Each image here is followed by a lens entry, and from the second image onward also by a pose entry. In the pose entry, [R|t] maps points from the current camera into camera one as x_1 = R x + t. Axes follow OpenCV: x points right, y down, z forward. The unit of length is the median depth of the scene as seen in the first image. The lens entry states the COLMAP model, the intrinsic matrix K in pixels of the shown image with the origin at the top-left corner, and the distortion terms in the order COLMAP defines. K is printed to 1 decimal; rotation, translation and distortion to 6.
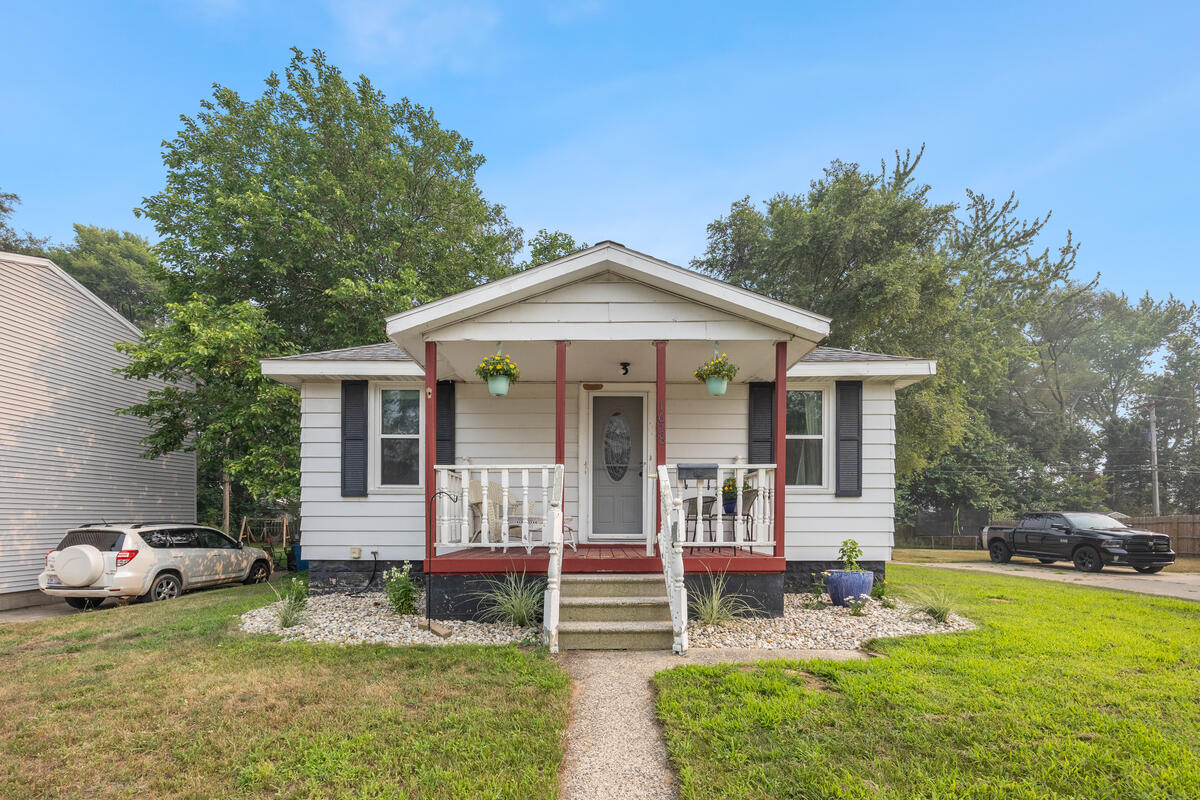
lens RADIAL K [[500.2, 0, 599.6], [0, 500.2, 521.6], [0, 0, 1]] dist [-0.000367, -0.000046]
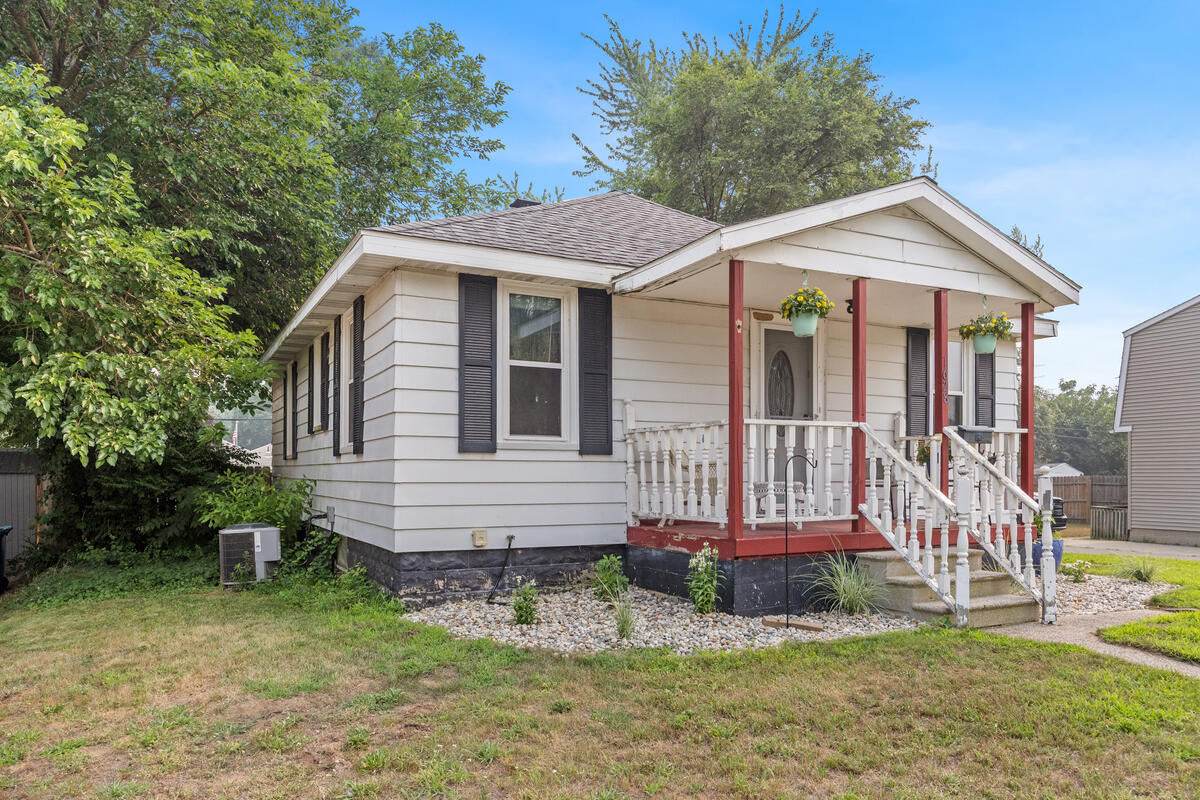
lens RADIAL K [[827.0, 0, 599.4], [0, 827.0, 474.2], [0, 0, 1]] dist [0.001916, 0.000864]
pose [[0.892184, 0.003059, 0.451662, -0.836661], [0.002193, 0.999936, -0.011106, -0.009203], [-0.451667, 0.010899, 0.892120, -0.037000]]
